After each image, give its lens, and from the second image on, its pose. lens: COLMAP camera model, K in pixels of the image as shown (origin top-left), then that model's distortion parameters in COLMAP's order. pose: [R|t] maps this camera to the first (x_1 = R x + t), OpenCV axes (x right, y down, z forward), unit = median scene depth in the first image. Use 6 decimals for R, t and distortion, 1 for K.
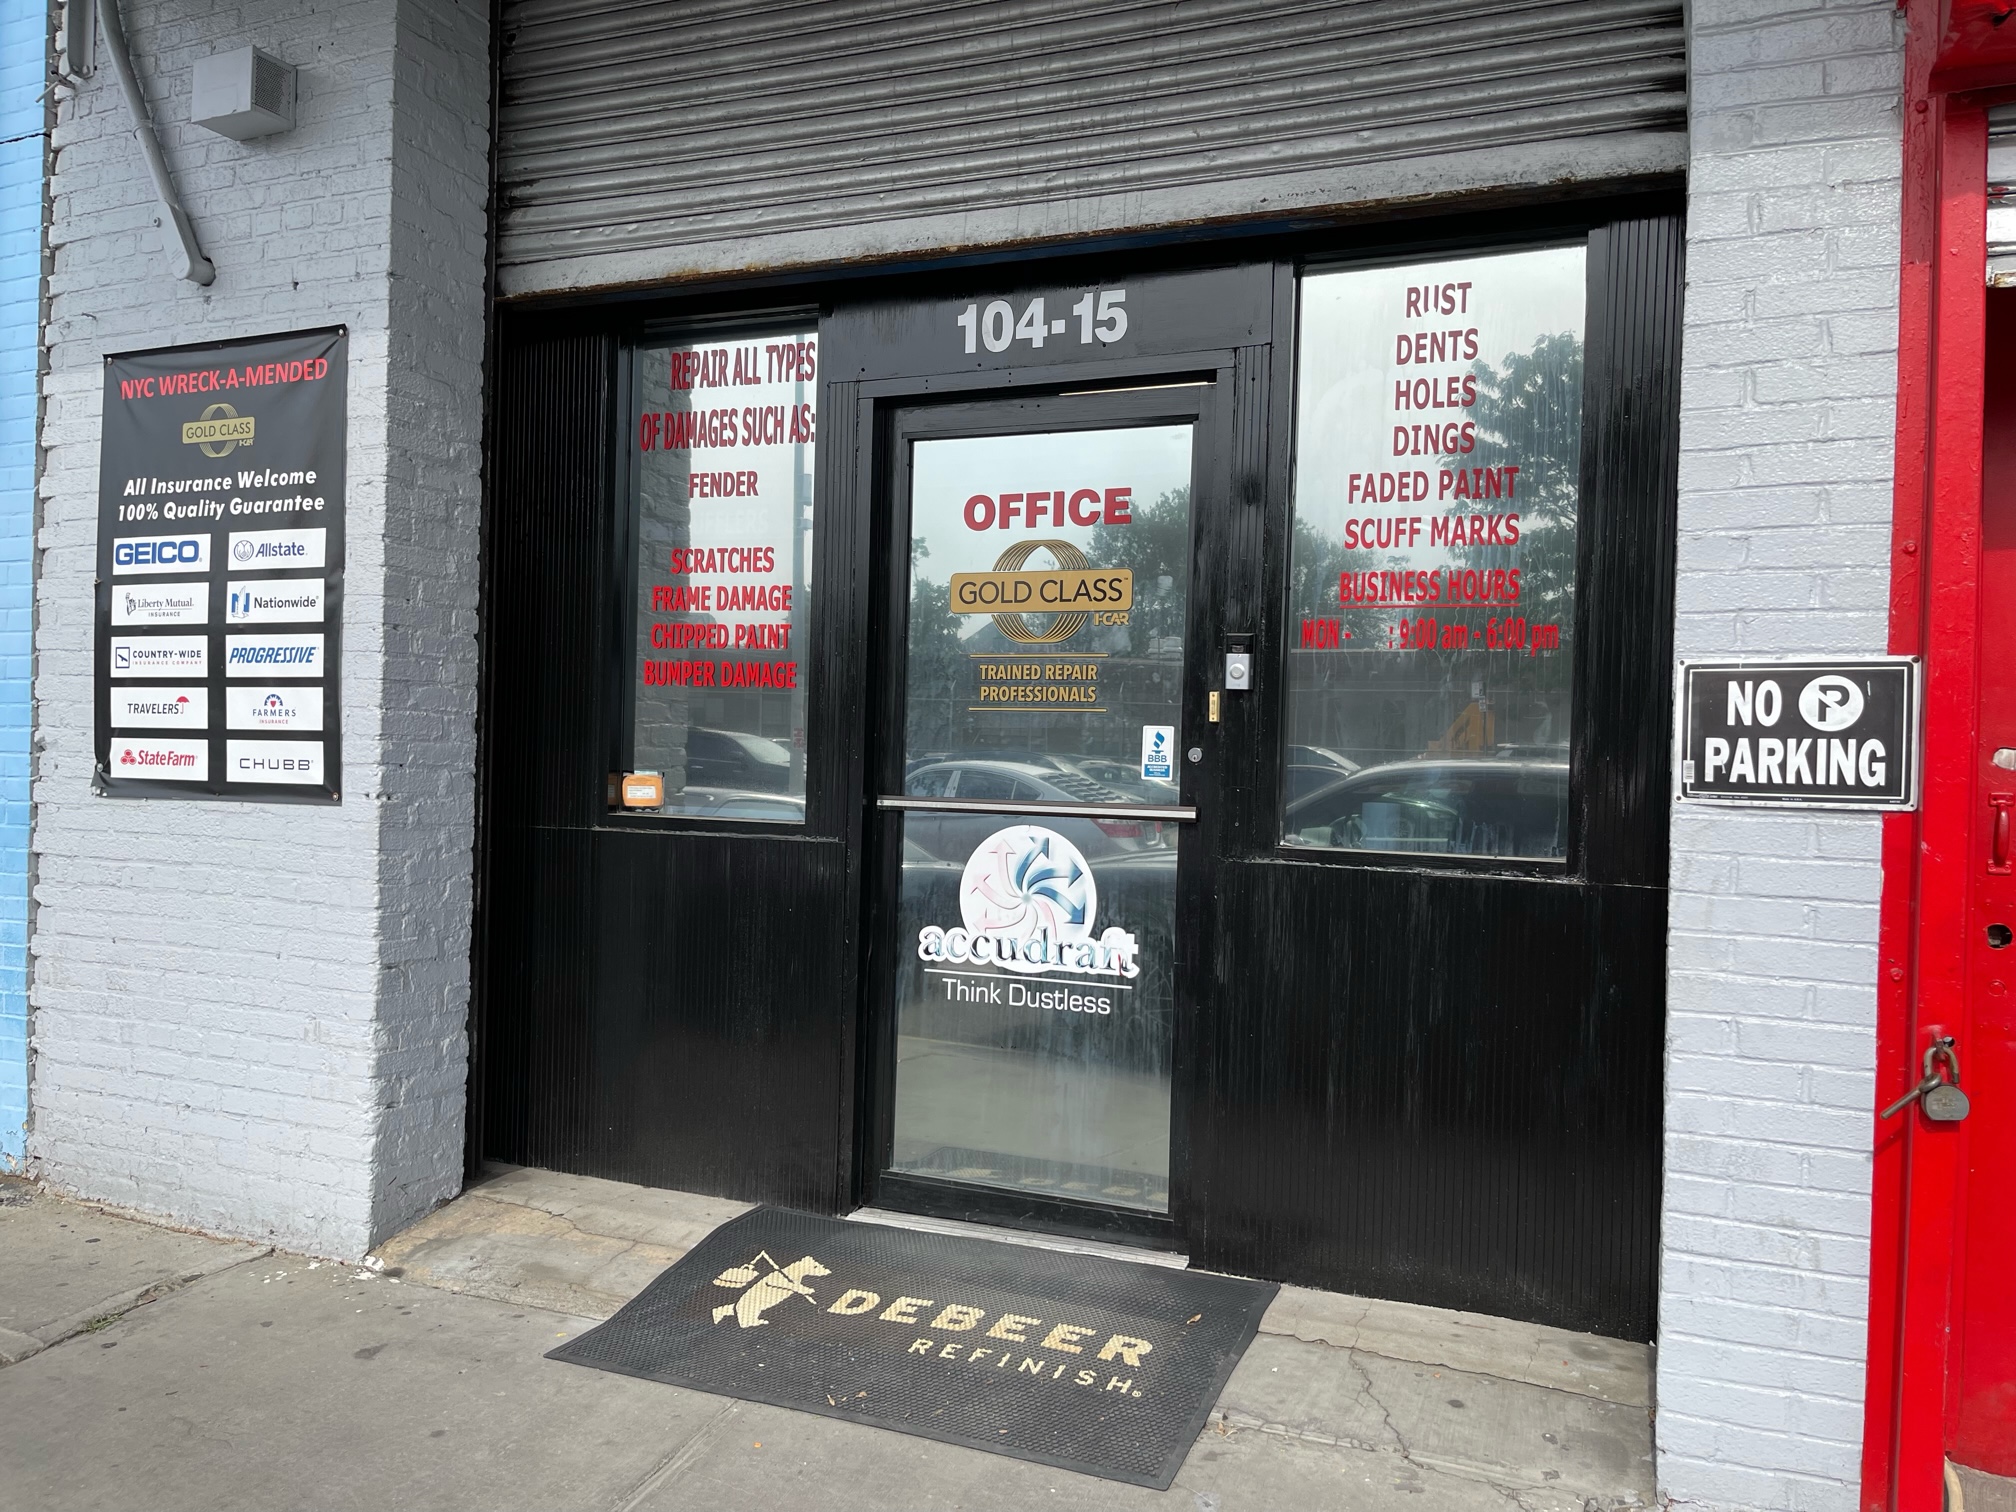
lens RADIAL K [[1573.9, 0, 1008.4], [0, 1573.9, 764.4], [0, 0, 1]] dist [-0.003673, -0.003531]
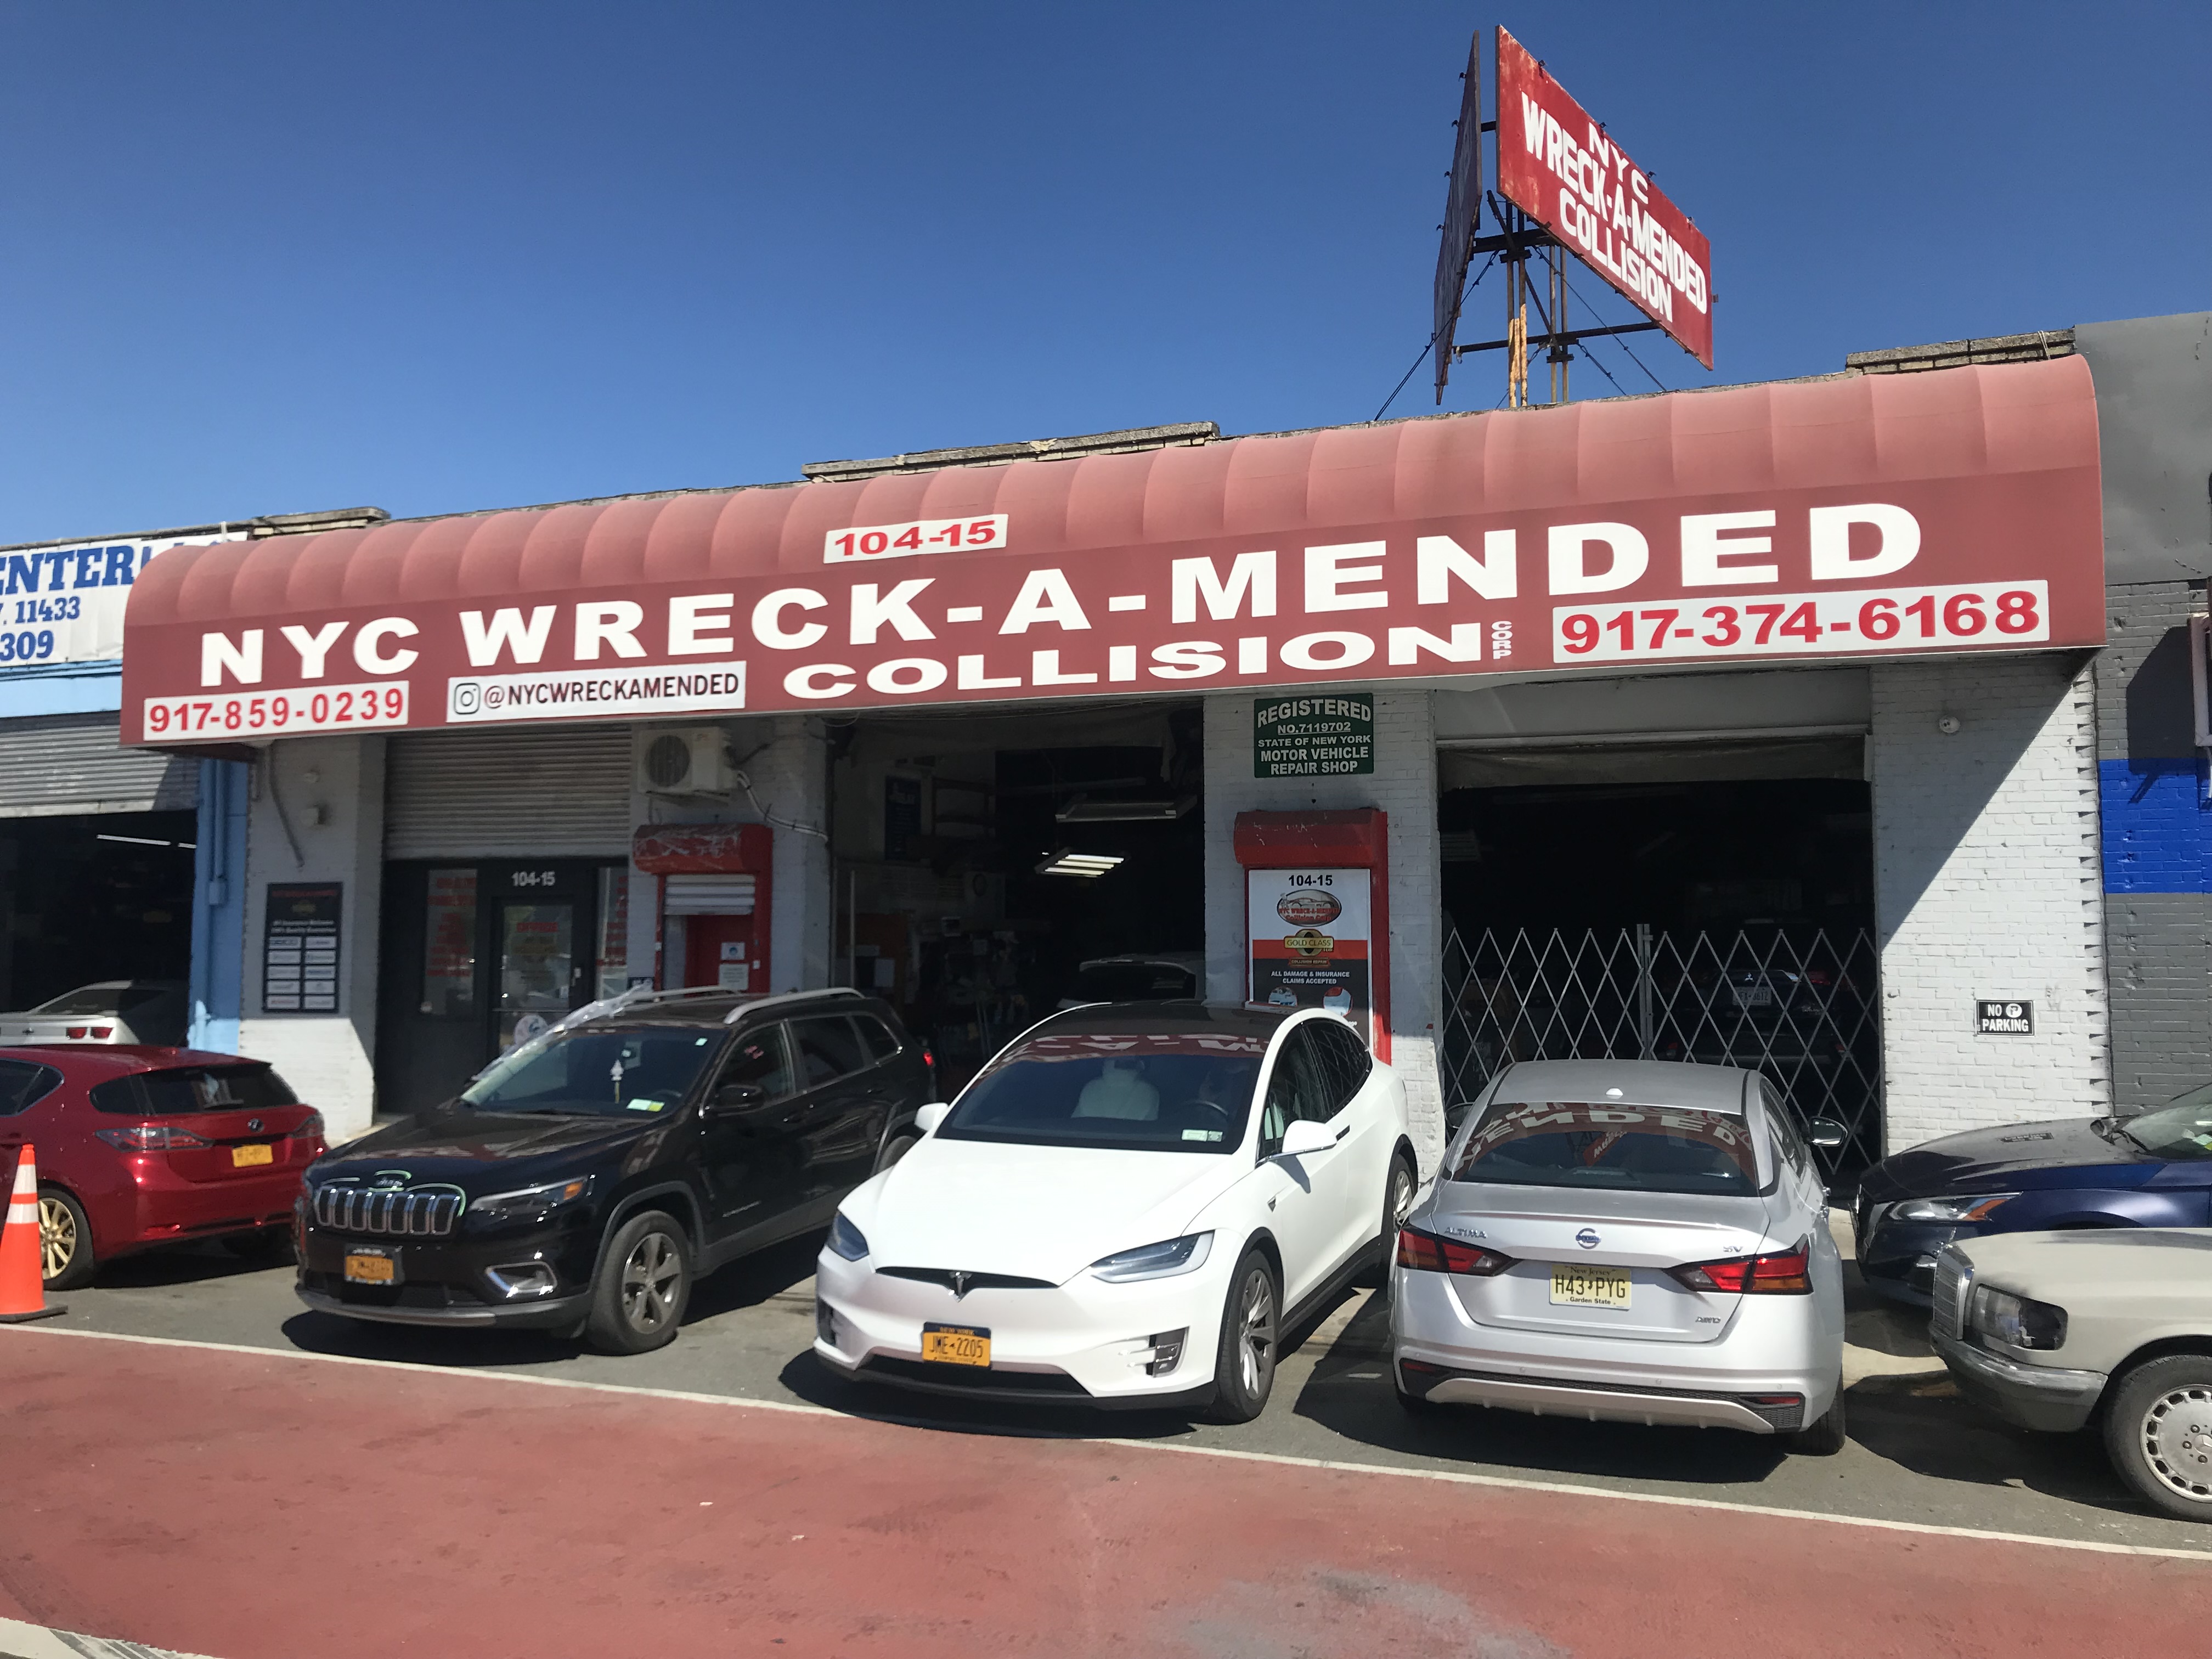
lens RADIAL K [[1791.5, 0, 1107.0], [0, 1791.5, 821.1], [0, 0, 1]] dist [0.010599, 0.004361]
pose [[0.998847, -0.021153, 0.043089, 1.122857], [0.024996, 0.995565, -0.090698, 0.003598], [-0.040979, 0.091670, 0.994946, -3.085389]]
